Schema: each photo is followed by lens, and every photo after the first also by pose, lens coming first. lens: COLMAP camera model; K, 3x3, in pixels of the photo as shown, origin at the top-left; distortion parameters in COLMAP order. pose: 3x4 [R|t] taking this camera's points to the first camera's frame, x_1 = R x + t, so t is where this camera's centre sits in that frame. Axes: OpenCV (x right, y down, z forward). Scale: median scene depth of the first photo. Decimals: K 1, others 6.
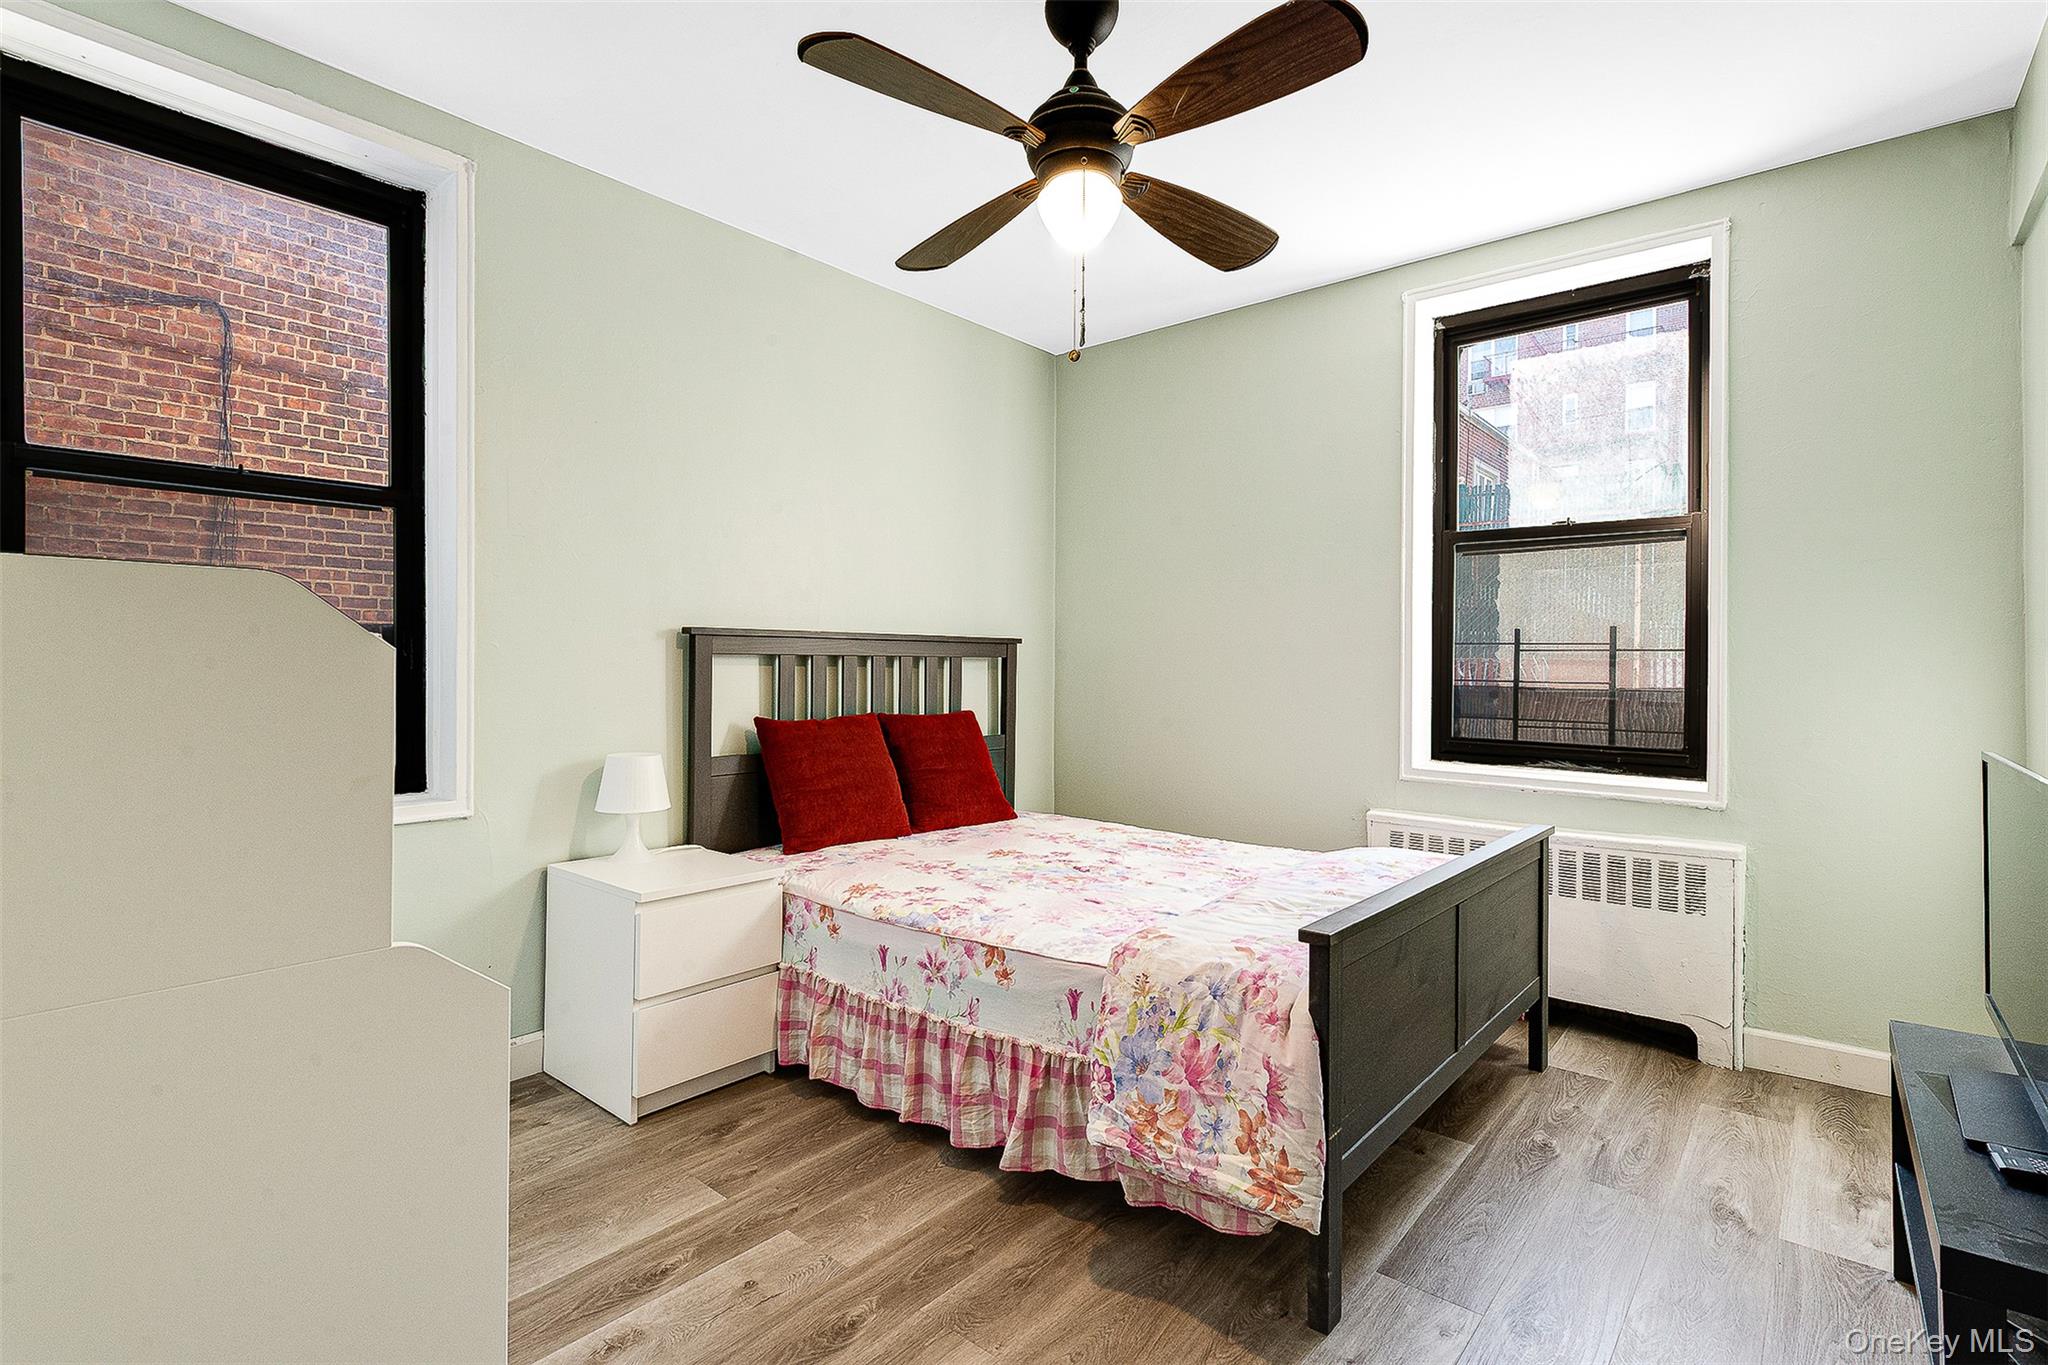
lens RADIAL K [[984.6, 0, 1028.2], [0, 984.6, 706.5], [0, 0, 1]] dist [0.016039, -0.007572]
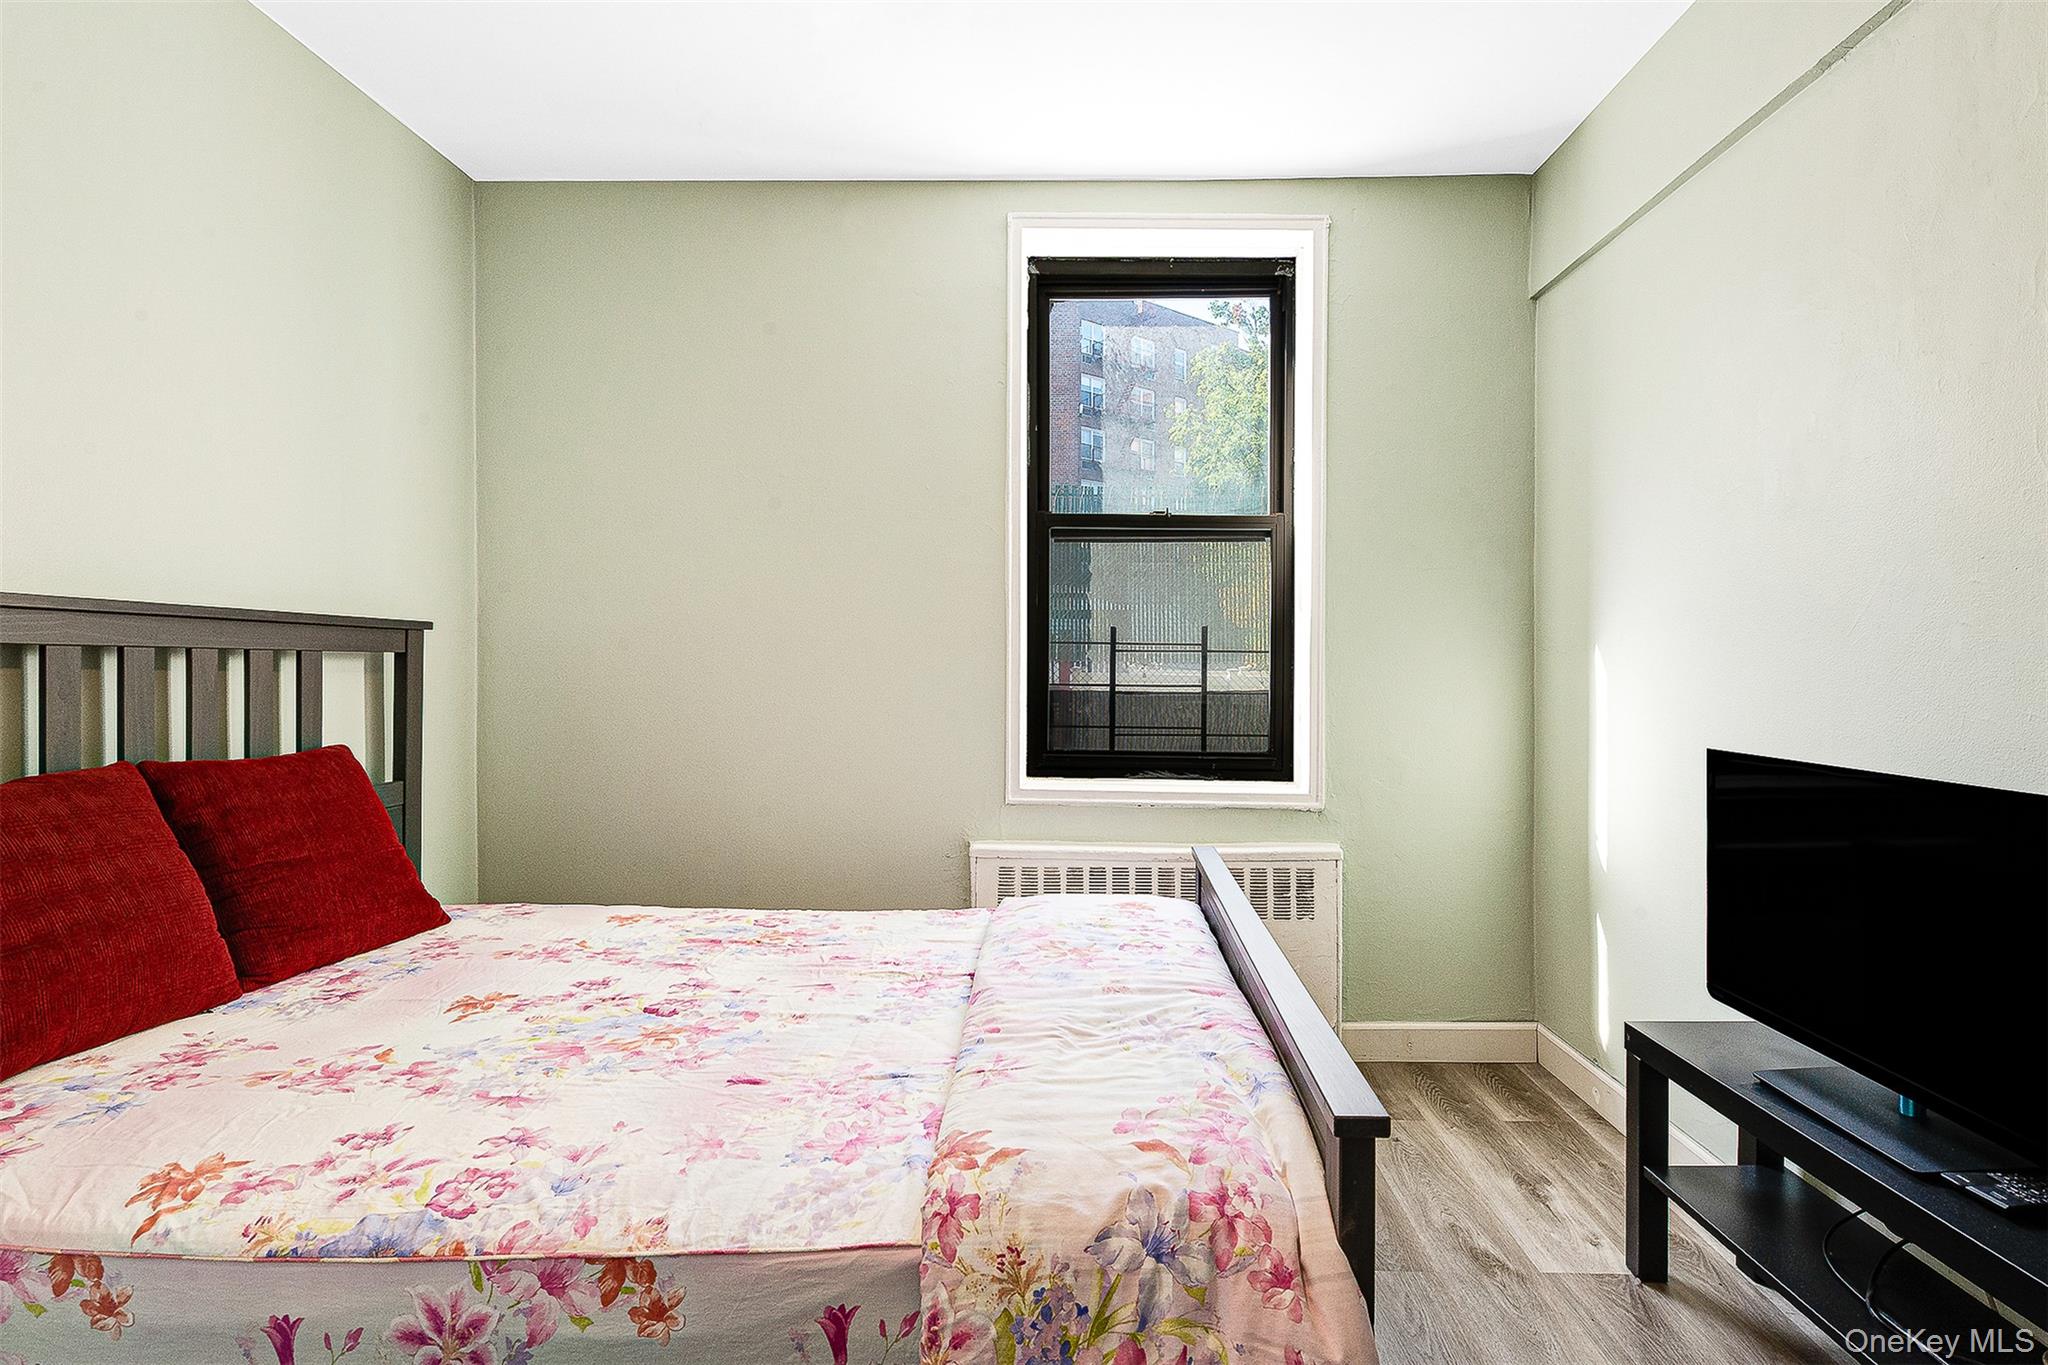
lens RADIAL K [[987.9, 0, 1058.4], [0, 987.9, 698.5], [0, 0, 1]] dist [0.020716, -0.010174]
pose [[0.775672, -0.020571, 0.630801, -0.133149], [0.025343, 0.999678, 0.001436, -0.017405], [-0.630627, 0.014872, 0.775943, 0.383677]]
